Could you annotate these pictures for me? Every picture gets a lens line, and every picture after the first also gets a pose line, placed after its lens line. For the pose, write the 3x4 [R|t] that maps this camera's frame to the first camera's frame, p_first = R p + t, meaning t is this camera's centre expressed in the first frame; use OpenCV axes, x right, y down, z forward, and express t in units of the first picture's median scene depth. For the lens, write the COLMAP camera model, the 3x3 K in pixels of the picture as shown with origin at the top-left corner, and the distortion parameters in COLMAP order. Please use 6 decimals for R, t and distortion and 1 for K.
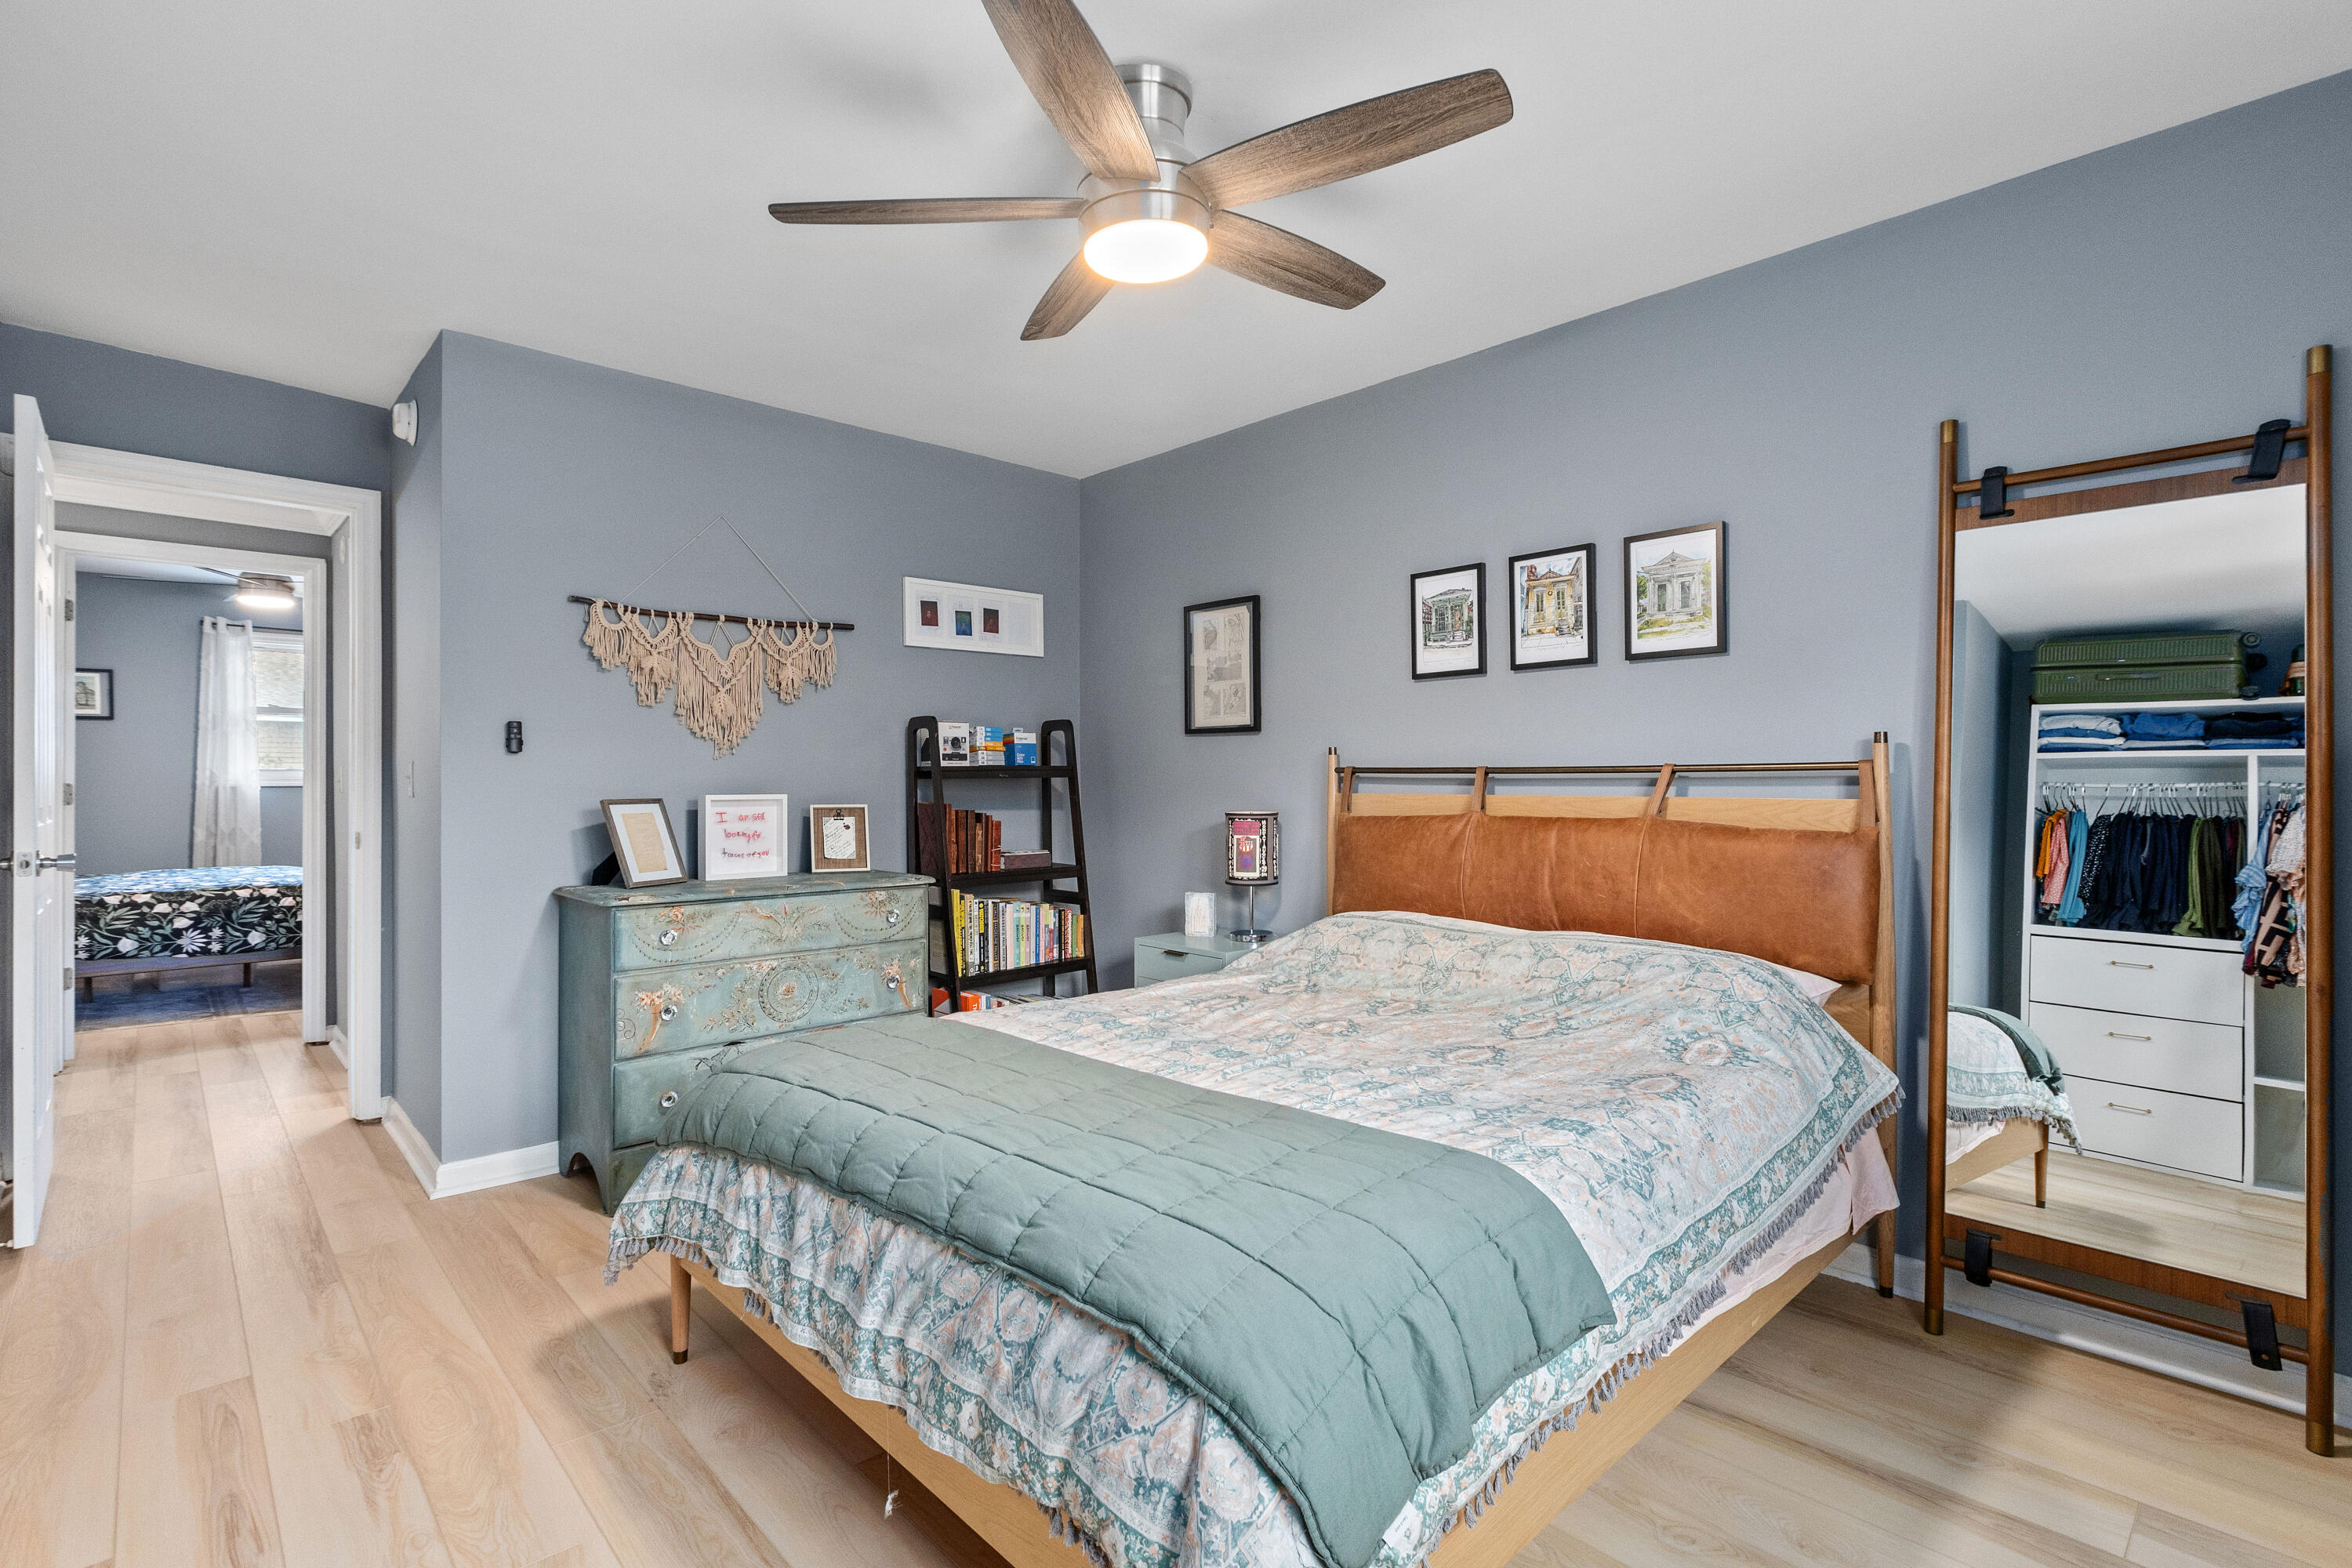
lens RADIAL K [[1090.8, 0, 1189.9], [0, 1090.8, 786.0], [0, 0, 1]] dist [0.008504, -0.003421]
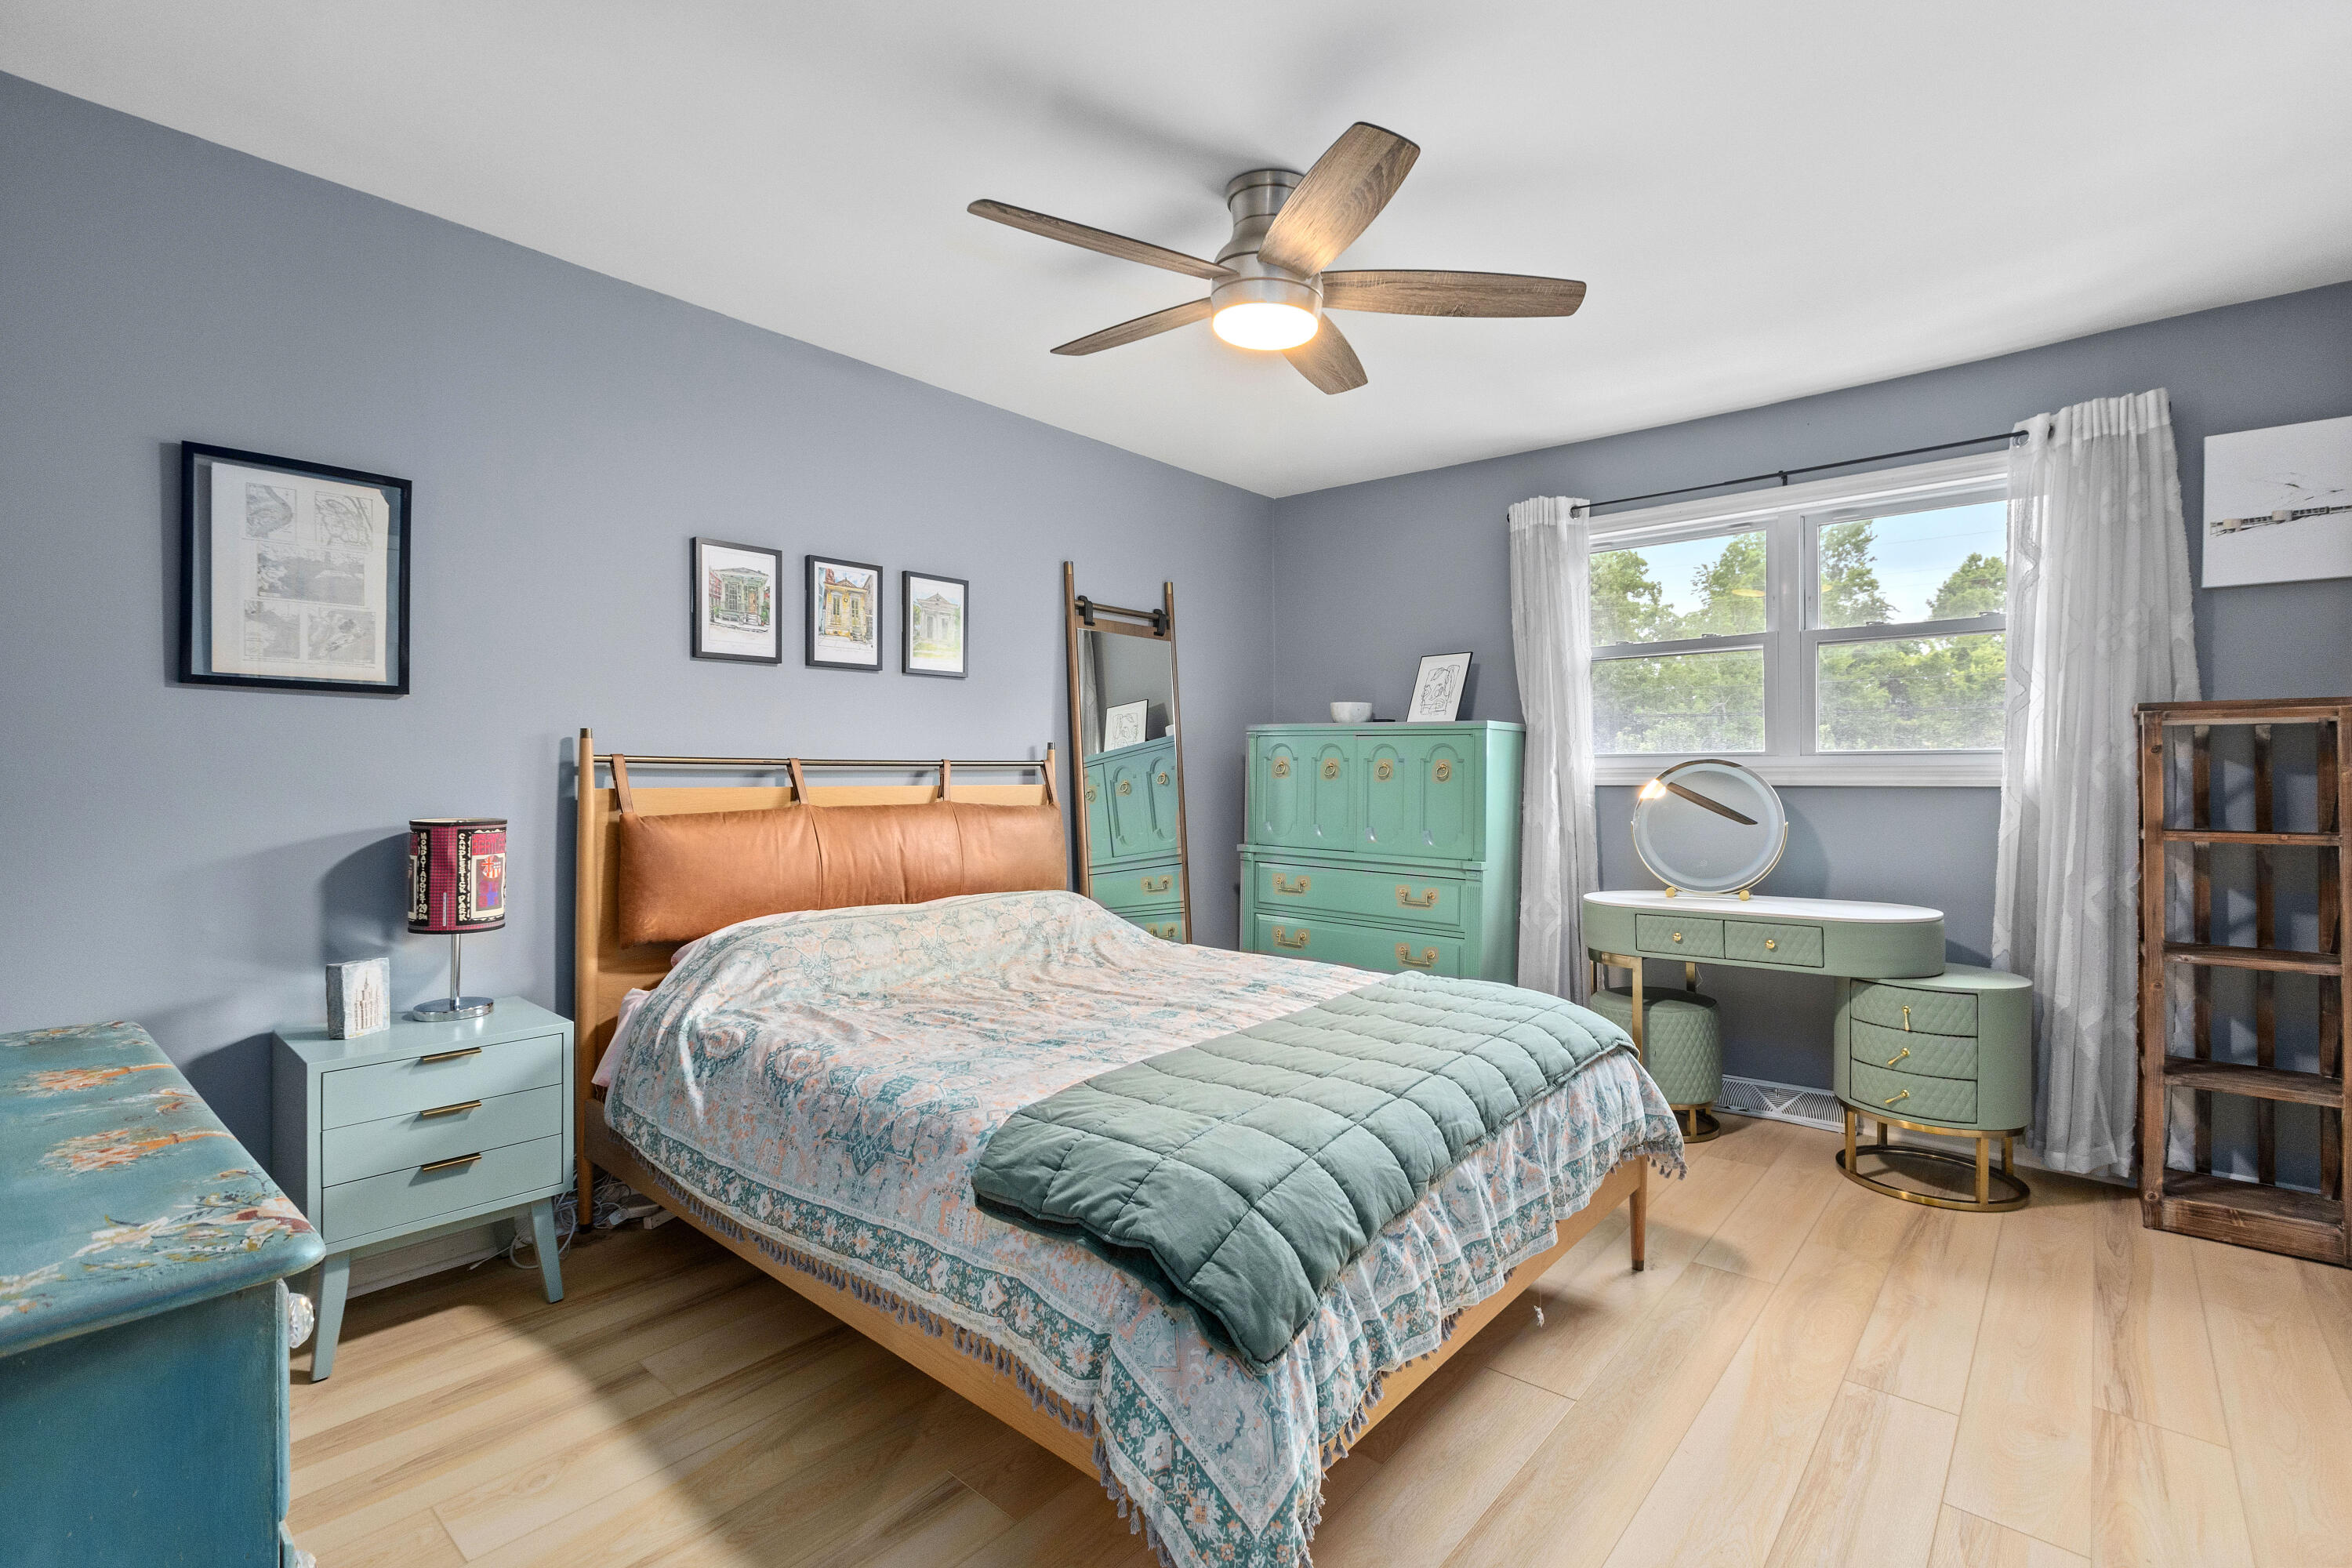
lens RADIAL K [[1090.8, 0, 1152.1], [0, 1090.8, 772.3], [0, 0, 1]] dist [0.008504, -0.003421]
pose [[-0.072190, -0.001375, 0.997390, -0.533853], [-0.001625, 0.999998, 0.001261, -0.004826], [-0.997390, -0.001530, -0.072192, 0.531559]]
